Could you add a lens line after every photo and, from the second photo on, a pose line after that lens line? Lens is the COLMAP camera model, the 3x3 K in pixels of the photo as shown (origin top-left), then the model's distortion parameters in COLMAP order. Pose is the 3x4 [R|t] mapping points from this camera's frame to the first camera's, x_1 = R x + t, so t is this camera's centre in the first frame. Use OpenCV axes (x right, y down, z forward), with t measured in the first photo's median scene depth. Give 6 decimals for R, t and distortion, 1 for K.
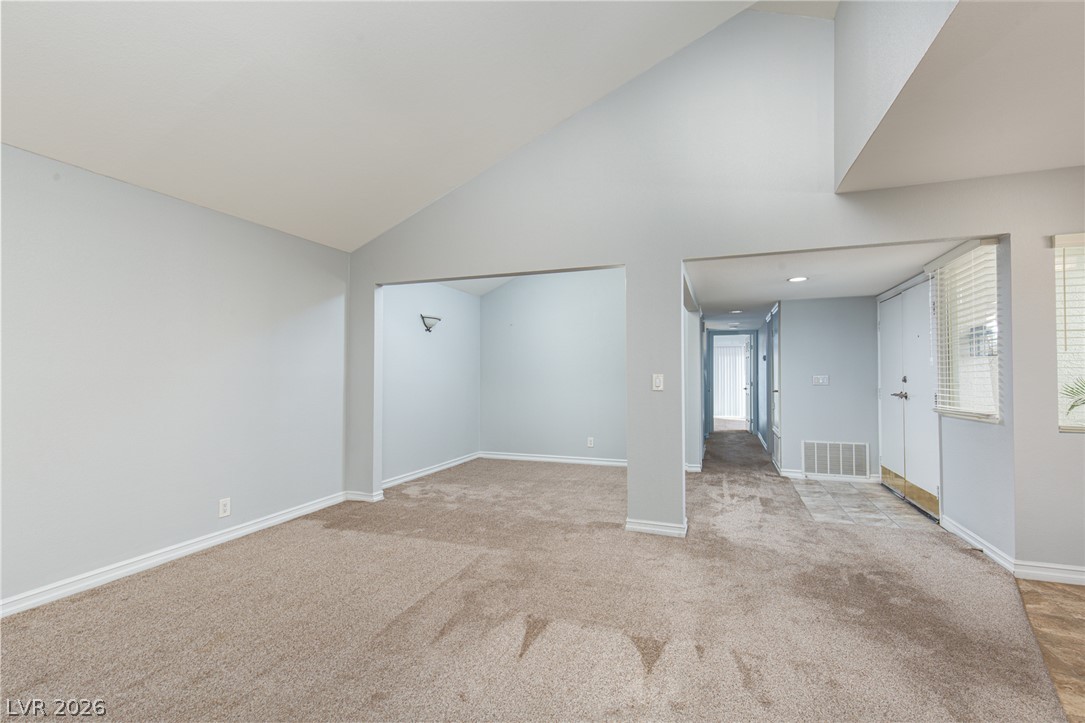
lens RADIAL K [[486.2, 0, 547.1], [0, 486.2, 362.3], [0, 0, 1]] dist [0.004725, -0.000365]
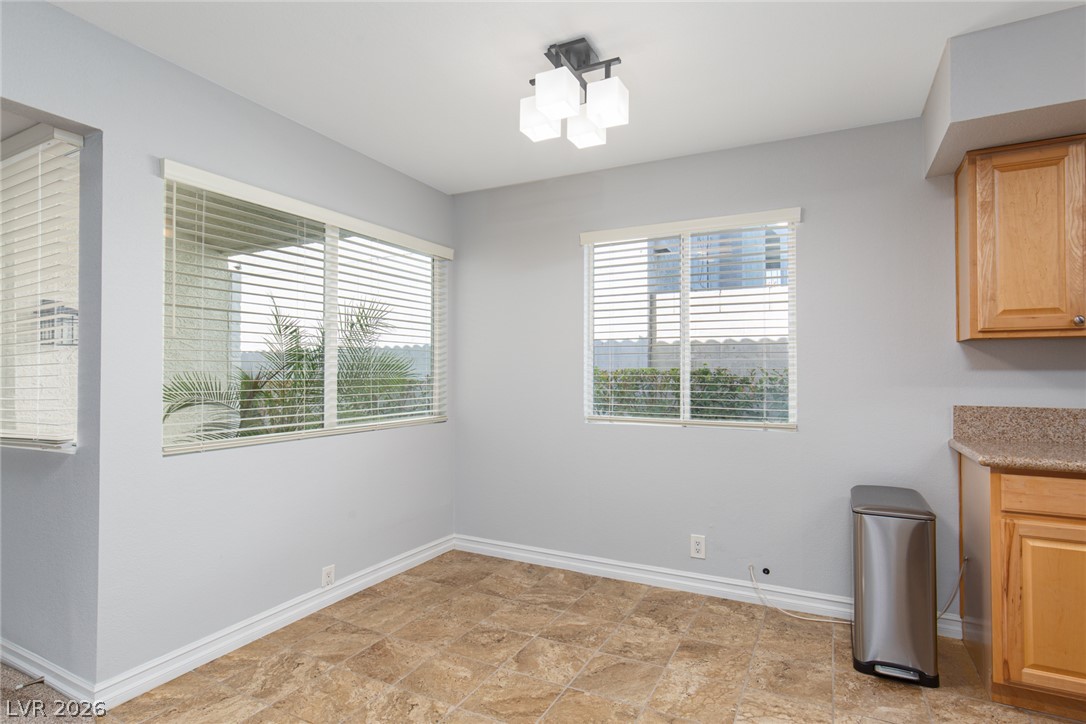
lens RADIAL K [[560.1, 0, 542.8], [0, 560.1, 364.1], [0, 0, 1]] dist [0.002201, 0.000431]
pose [[0.137294, 0.007327, 0.990503, 0.287063], [-0.016853, 0.999845, -0.005060, 0.008775], [-0.990387, -0.015998, 0.137396, 0.304424]]
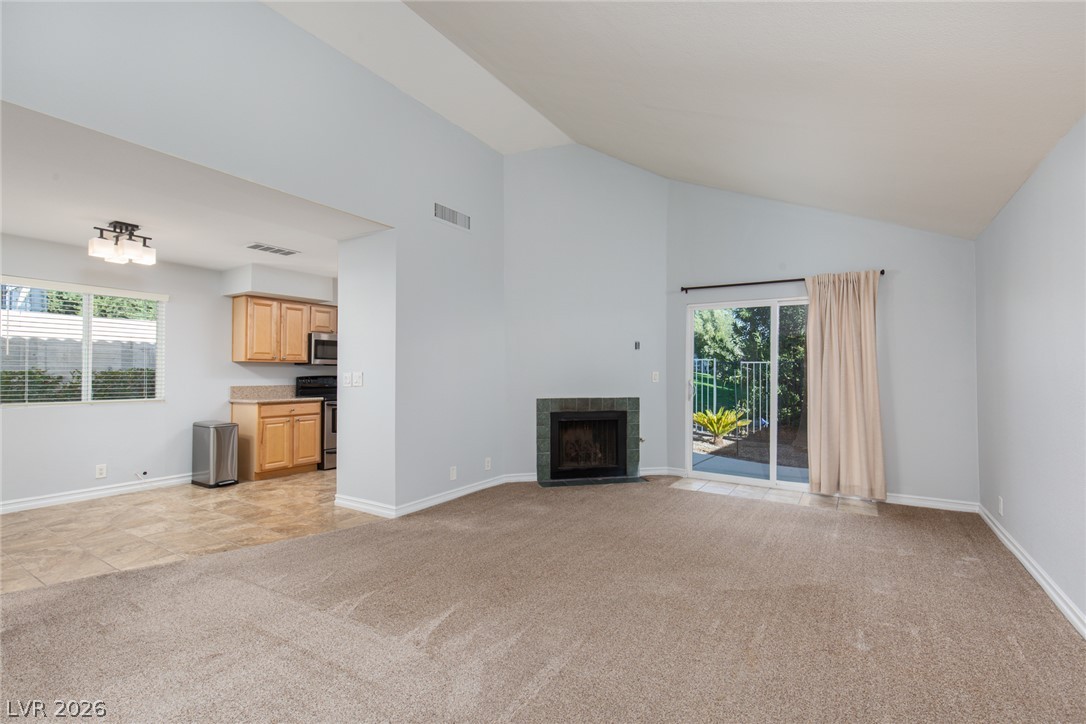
lens RADIAL K [[486.7, 0, 547.7], [0, 486.7, 362.8], [0, 0, 1]] dist [0.004725, -0.000365]
pose [[-0.972557, -0.000884, 0.232662, -0.316492], [-0.009835, 0.999255, -0.037317, 0.021420], [-0.232456, -0.038582, -0.971841, 1.195319]]
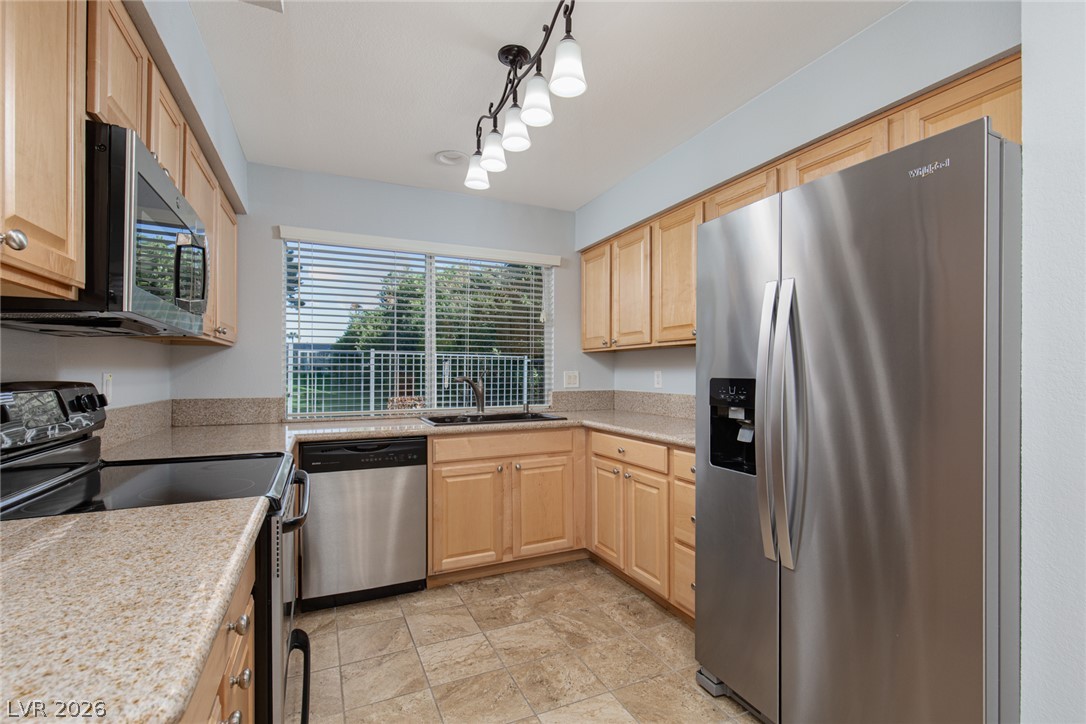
lens RADIAL K [[487.2, 0, 542.1], [0, 487.2, 372.7], [0, 0, 1]] dist [0.005248, 0.000189]
pose [[-0.719605, -0.009109, -0.694324, 0.912335], [0.003733, 0.999849, -0.016986, 0.010882], [0.694374, -0.014815, -0.719462, 0.098514]]
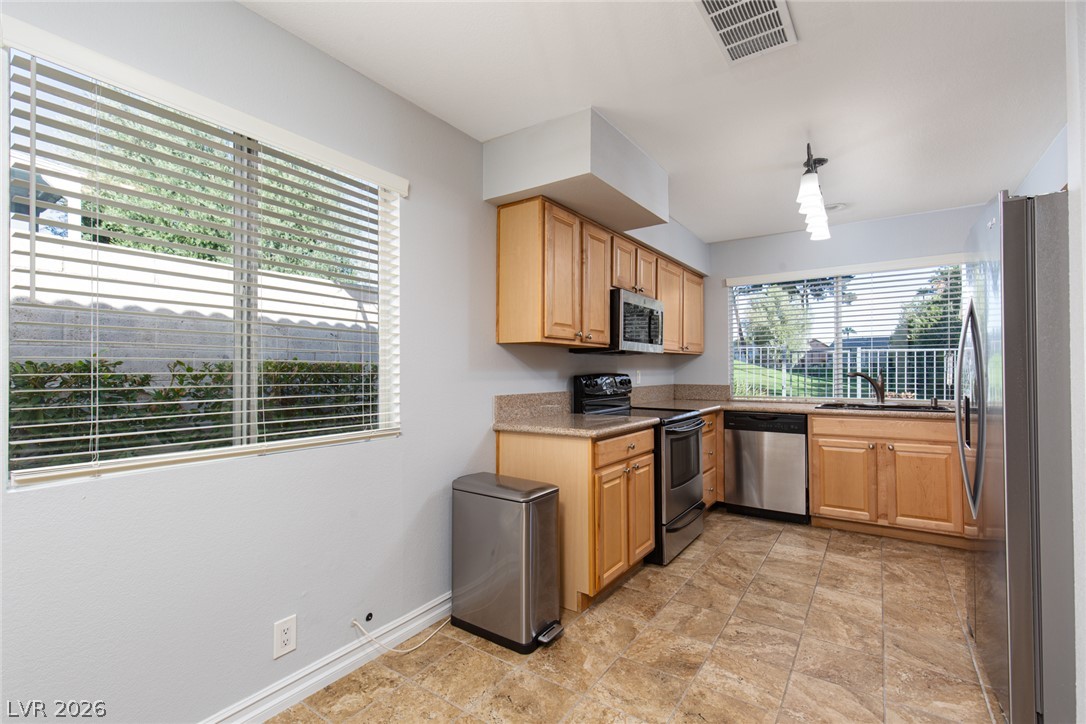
lens RADIAL K [[486.7, 0, 547.7], [0, 486.7, 362.8], [0, 0, 1]] dist [0.004725, -0.000365]
pose [[-0.964765, -0.001146, 0.263110, 0.784849], [-0.008973, 0.999552, -0.028549, 0.018430], [-0.262959, -0.029904, -0.964343, 0.587980]]
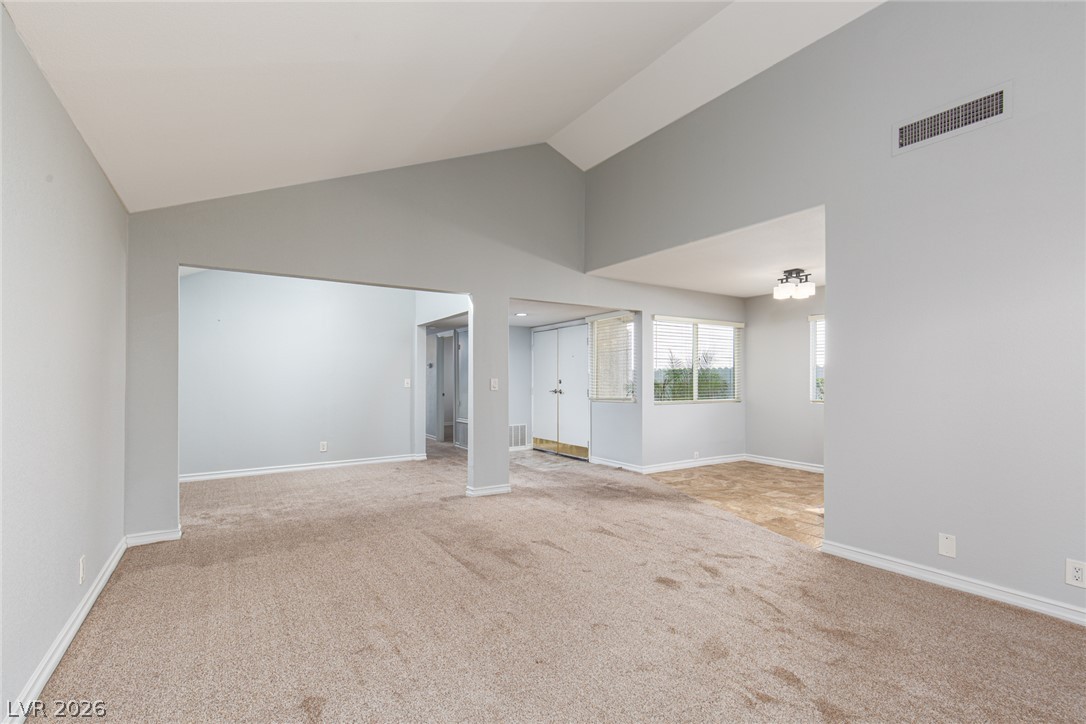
lens RADIAL K [[487.2, 0, 542.1], [0, 487.2, 372.7], [0, 0, 1]] dist [0.005248, 0.000189]
pose [[0.610847, 0.008406, 0.791704, -0.785033], [-0.017456, 0.999844, 0.002853, 0.001309], [-0.791556, -0.015563, 0.610898, 0.050777]]
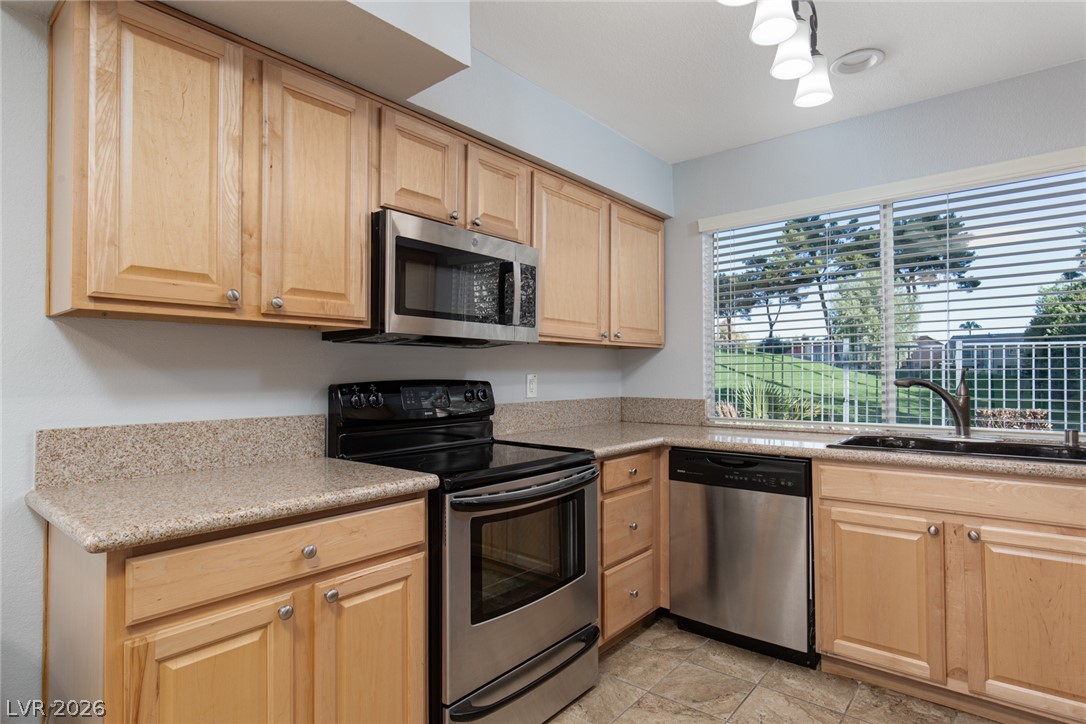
lens RADIAL K [[569.9, 0, 548.5], [0, 569.9, 362.8], [0, 0, 1]] dist [-0.001110, -0.000146]
pose [[-0.938701, 0.001512, 0.344728, 0.582692], [-0.010168, 0.999434, -0.032072, 0.010460], [-0.344581, -0.033611, -0.938155, 0.141428]]
